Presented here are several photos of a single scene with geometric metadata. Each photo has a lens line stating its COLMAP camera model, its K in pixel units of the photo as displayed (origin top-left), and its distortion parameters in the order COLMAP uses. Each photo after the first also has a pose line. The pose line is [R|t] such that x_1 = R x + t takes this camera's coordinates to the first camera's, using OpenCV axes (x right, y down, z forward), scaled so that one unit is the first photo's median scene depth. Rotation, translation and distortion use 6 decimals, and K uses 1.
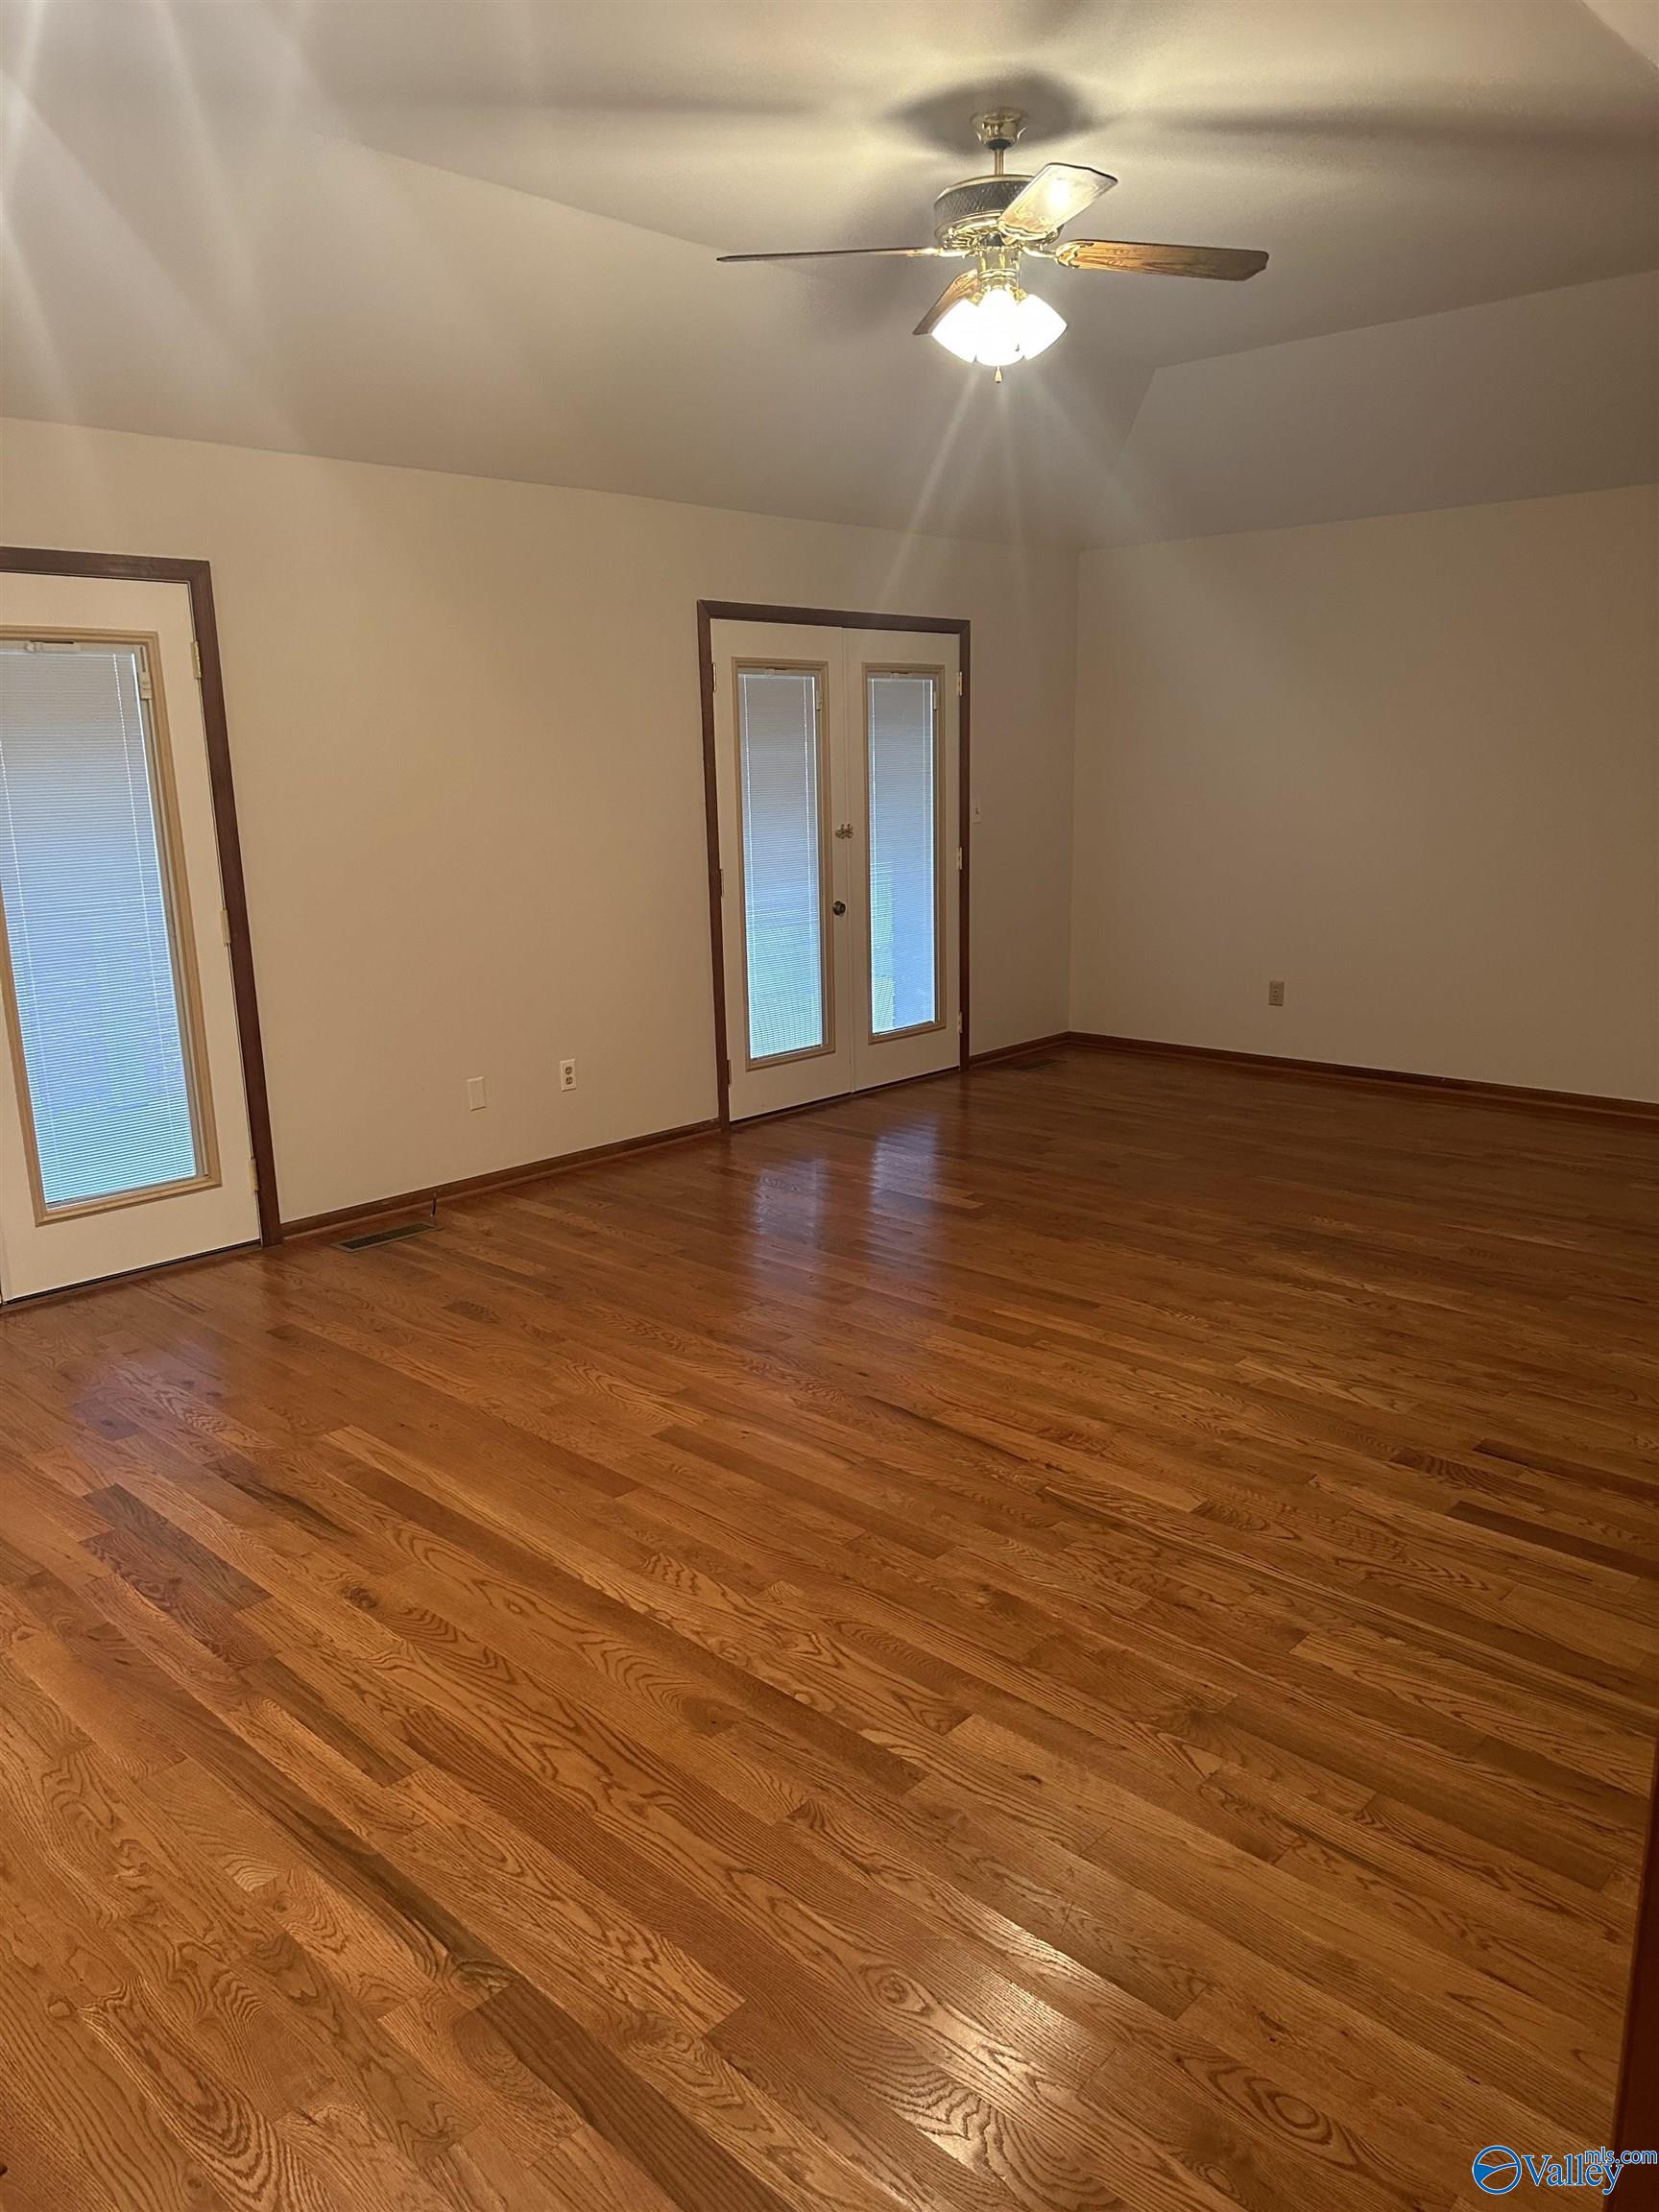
lens RADIAL K [[1544.4, 0, 835.0], [0, 1544.4, 1092.2], [0, 0, 1]] dist [0.049931, -0.063450]
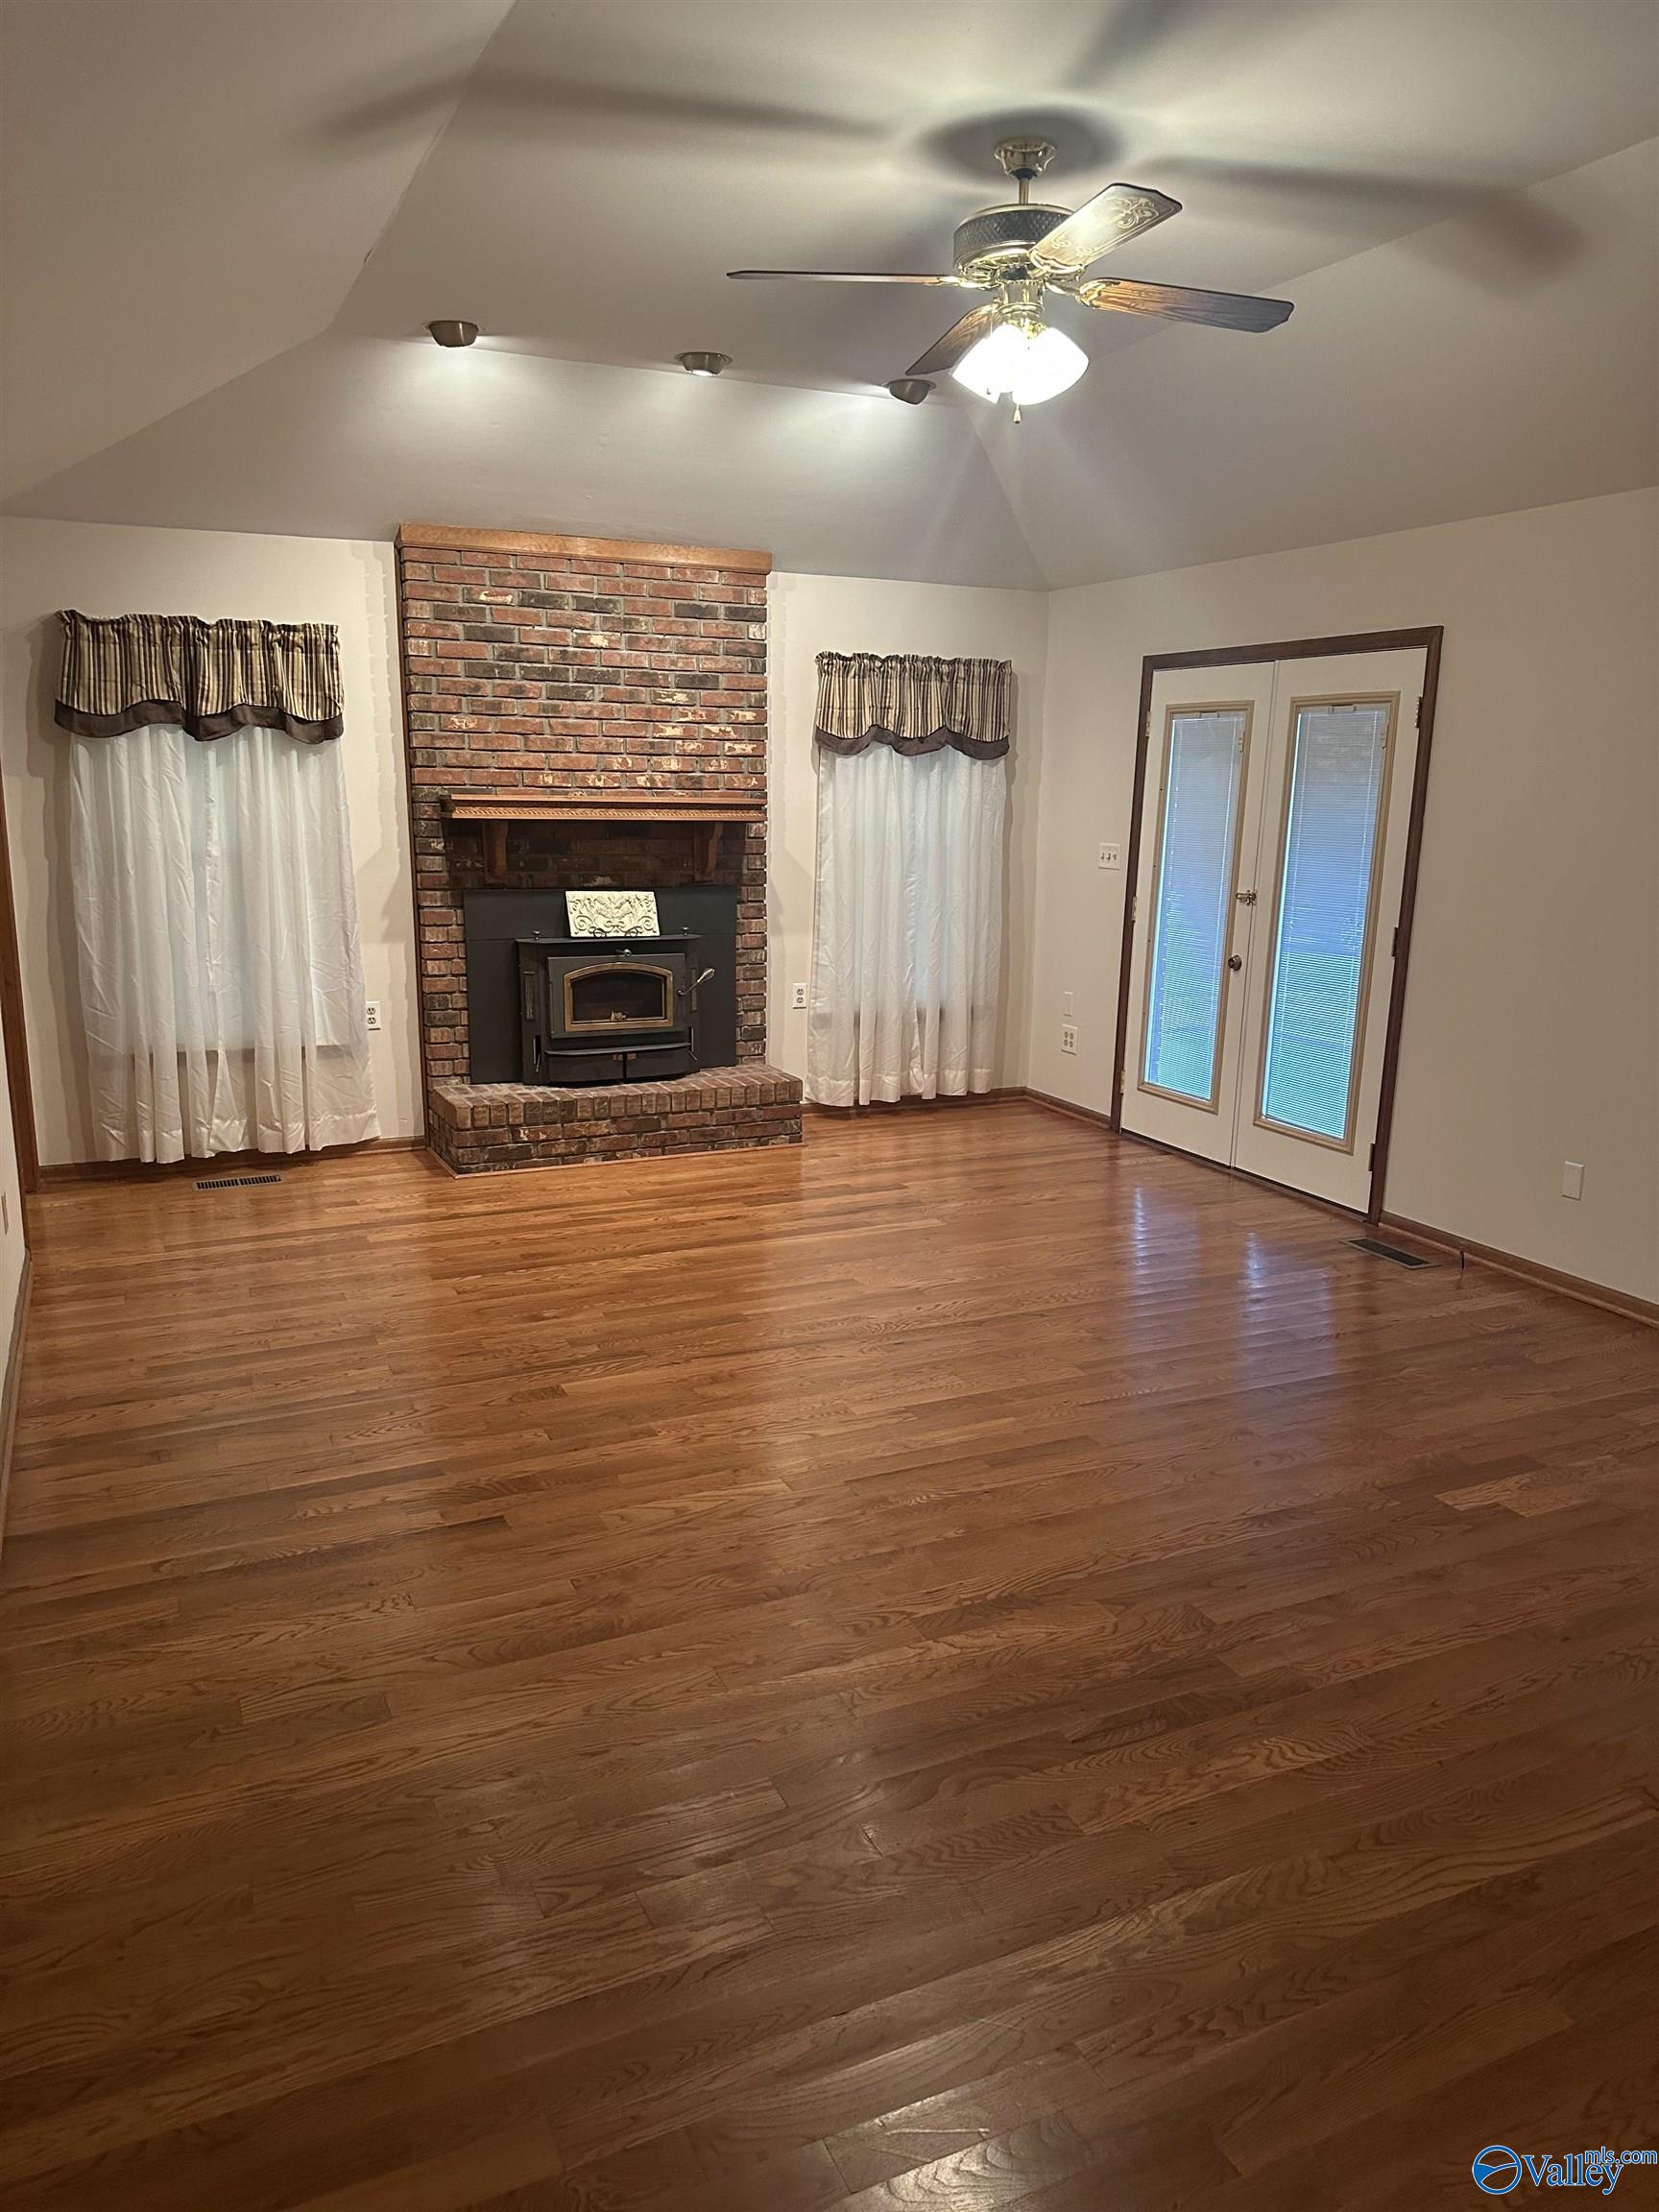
lens RADIAL K [[1544.4, 0, 831.7], [0, 1544.4, 1118.0], [0, 0, 1]] dist [0.049931, -0.063450]
pose [[-0.368586, 0.214122, -0.904597, 1.002989], [-0.209940, 0.928796, 0.305391, -0.300030], [0.905577, 0.302474, -0.297389, 1.207496]]
